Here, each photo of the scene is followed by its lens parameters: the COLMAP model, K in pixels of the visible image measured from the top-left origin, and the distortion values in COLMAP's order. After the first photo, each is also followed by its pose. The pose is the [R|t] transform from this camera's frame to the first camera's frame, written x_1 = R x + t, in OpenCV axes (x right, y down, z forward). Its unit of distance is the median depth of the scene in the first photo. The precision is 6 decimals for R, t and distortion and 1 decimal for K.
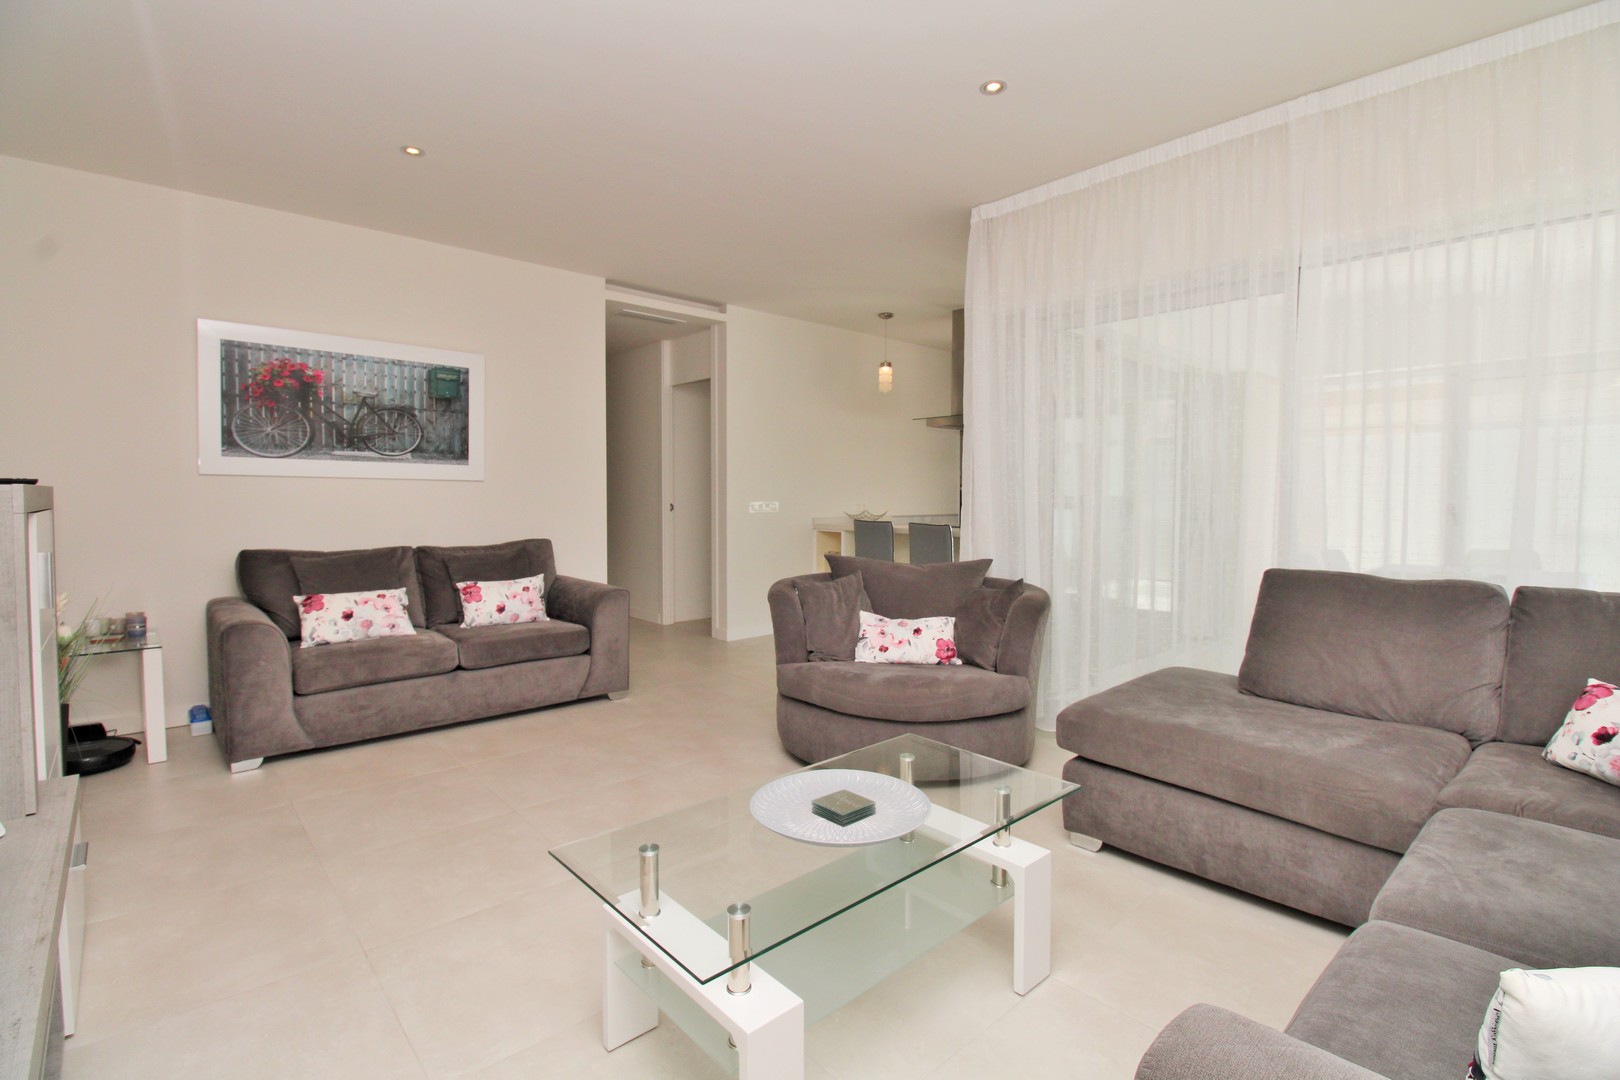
lens RADIAL K [[747.8, 0, 815.4], [0, 747.8, 524.6], [0, 0, 1]] dist [0.001460, -0.013846]
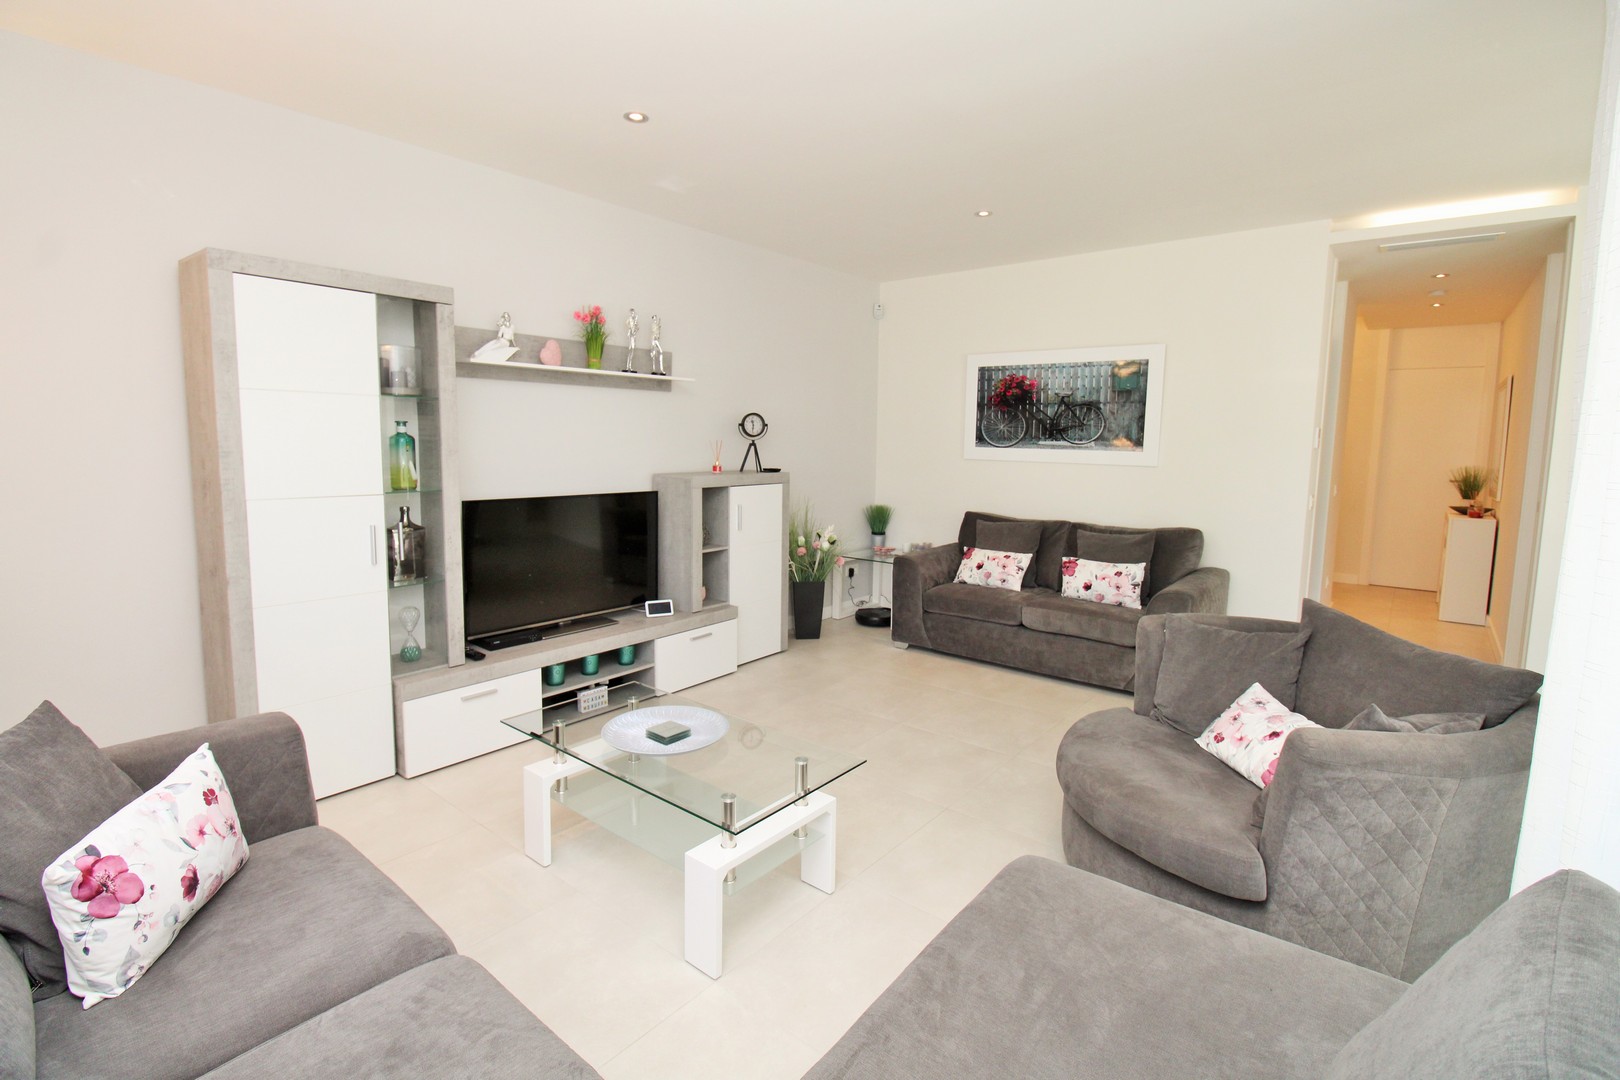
lens RADIAL K [[747.8, 0, 815.4], [0, 747.8, 524.6], [0, 0, 1]] dist [0.001460, -0.013846]
pose [[0.149042, 0.111542, -0.982520, 0.575574], [-0.048979, 0.993231, 0.105328, -0.072310], [0.987617, 0.032424, 0.153496, 0.421002]]
